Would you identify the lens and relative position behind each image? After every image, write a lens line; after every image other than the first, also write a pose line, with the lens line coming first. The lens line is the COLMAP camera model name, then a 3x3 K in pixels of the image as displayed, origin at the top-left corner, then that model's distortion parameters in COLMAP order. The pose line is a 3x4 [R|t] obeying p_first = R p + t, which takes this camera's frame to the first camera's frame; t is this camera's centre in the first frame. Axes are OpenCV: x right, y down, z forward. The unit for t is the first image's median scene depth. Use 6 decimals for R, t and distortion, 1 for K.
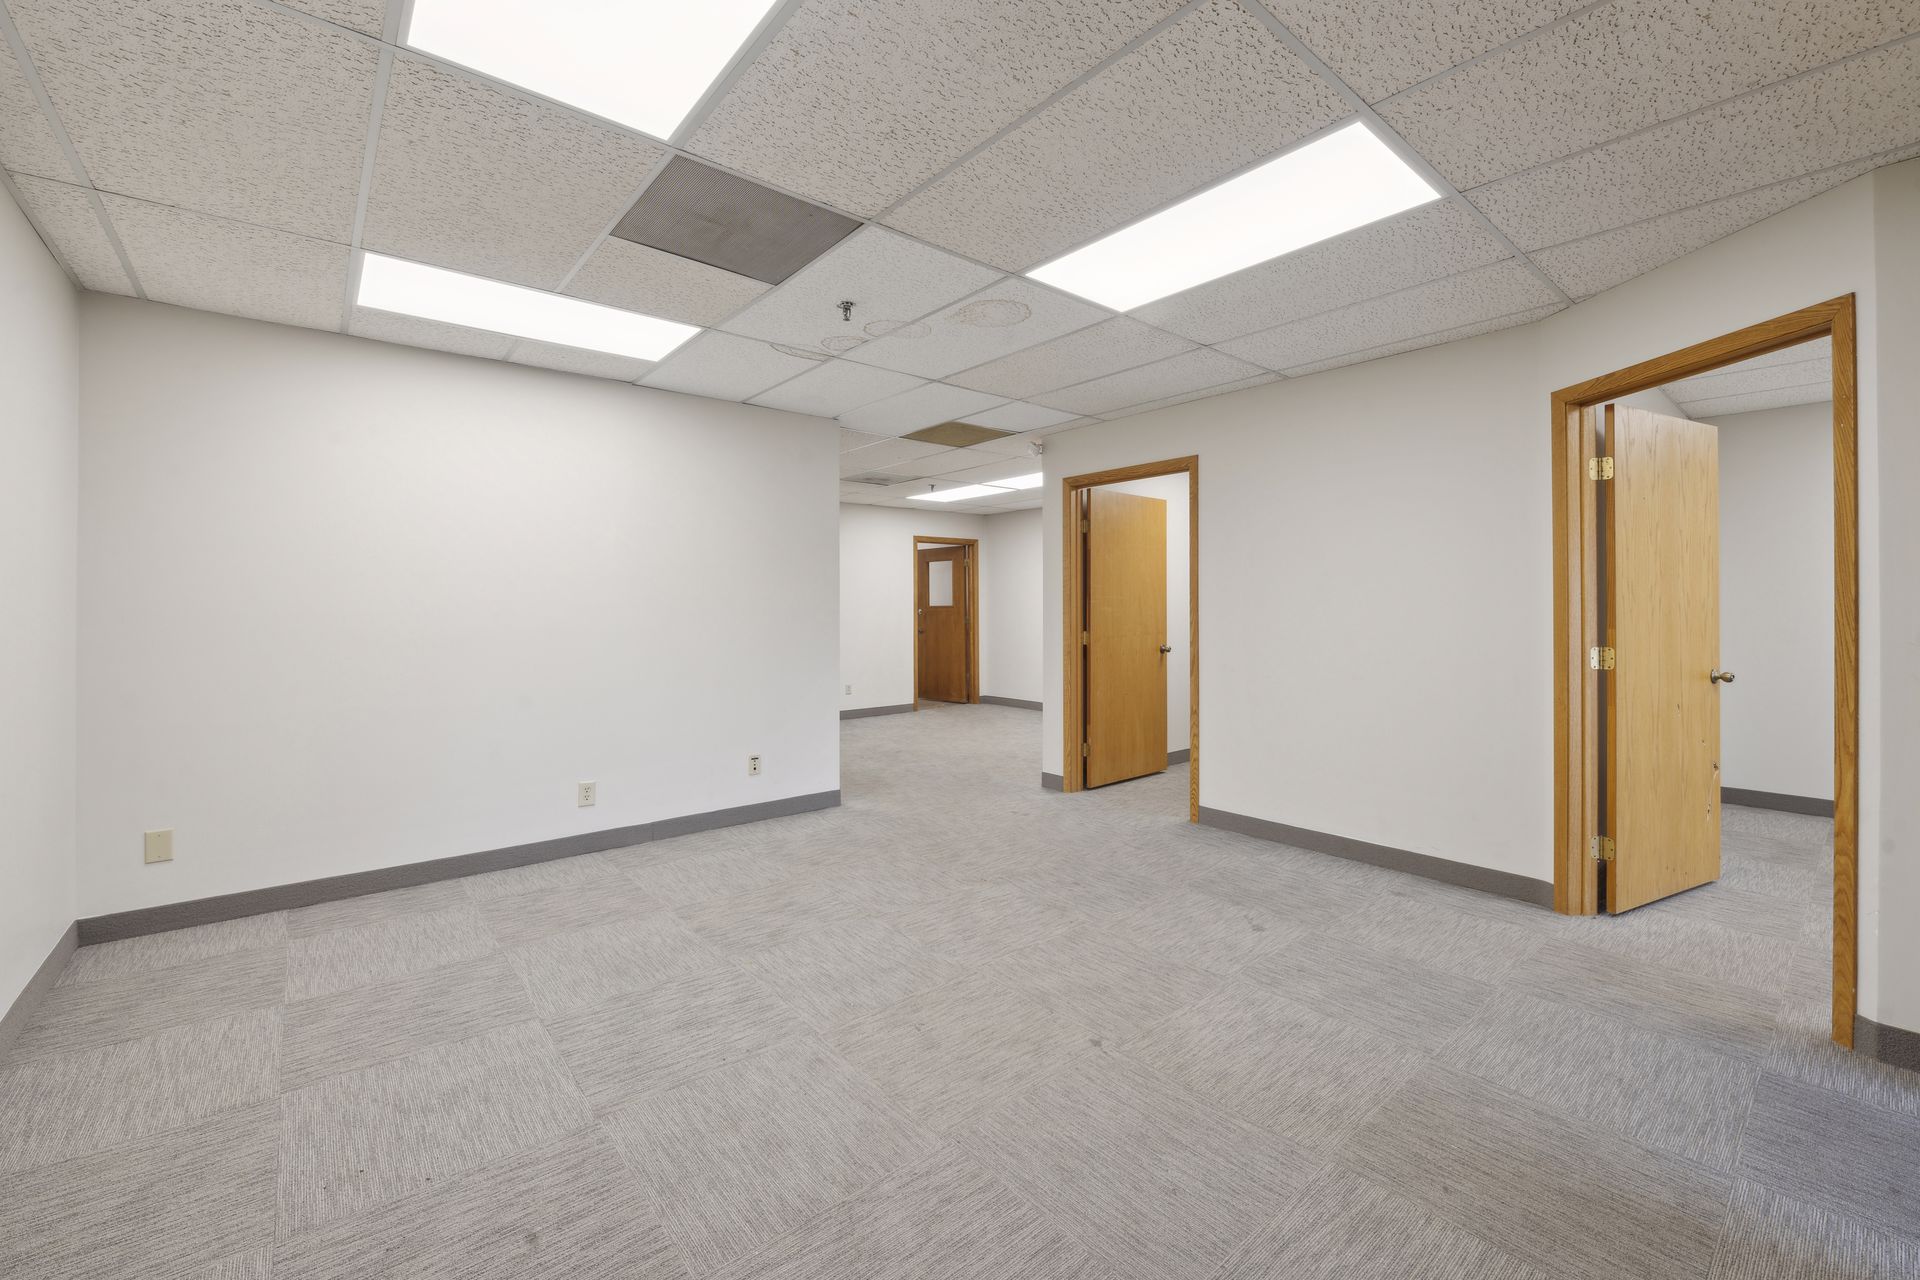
lens RADIAL K [[790.3, 0, 954.1], [0, 790.3, 619.6], [0, 0, 1]] dist [-0.005174, -0.000687]
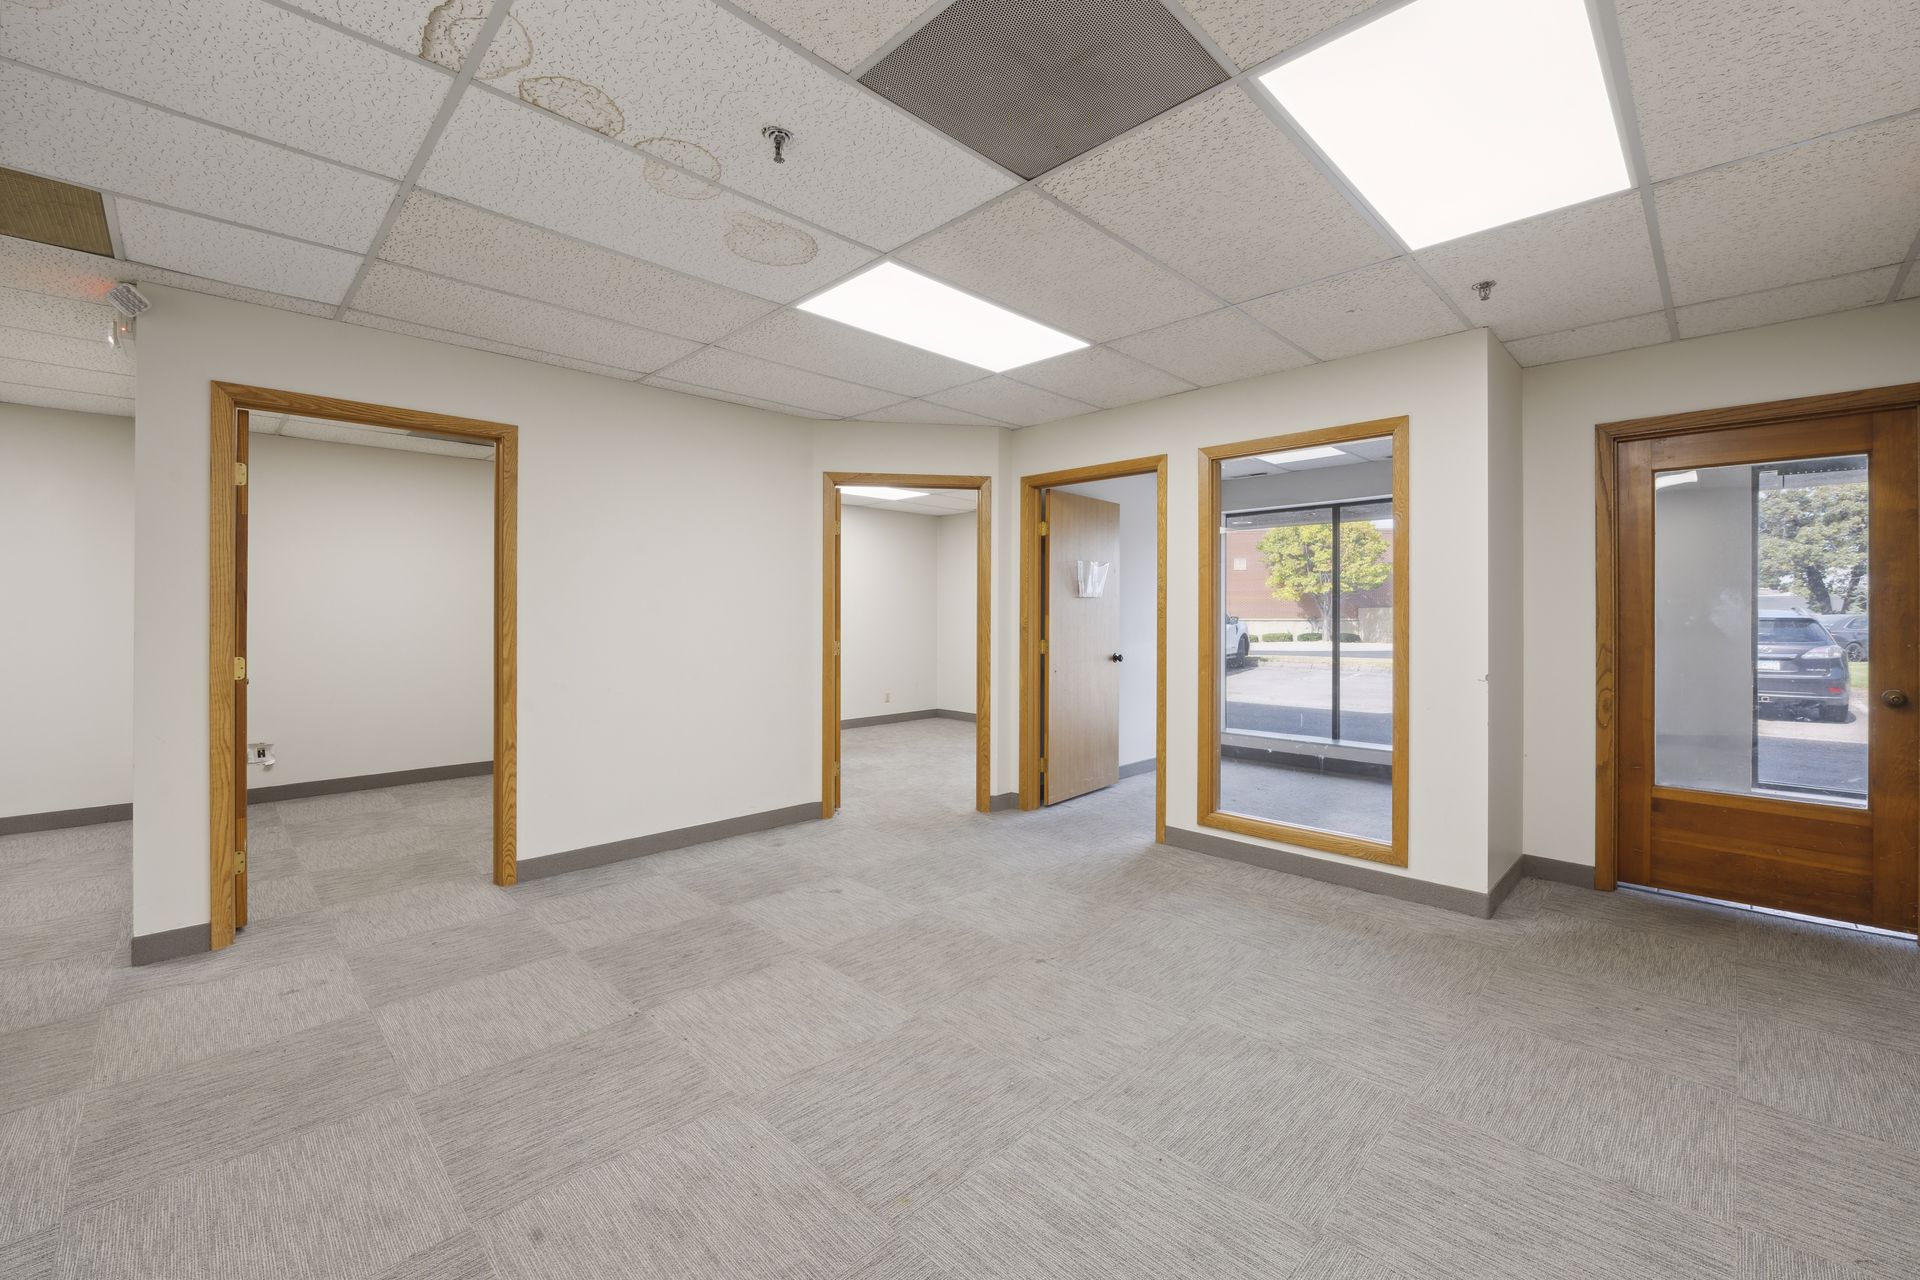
lens RADIAL K [[790.3, 0, 954.5], [0, 790.3, 627.8], [0, 0, 1]] dist [-0.005174, -0.000687]
pose [[-0.095039, -0.013896, 0.995377, -0.797527], [0.014313, 0.999780, 0.015324, -0.013180], [-0.995371, 0.015704, -0.094820, 0.942727]]
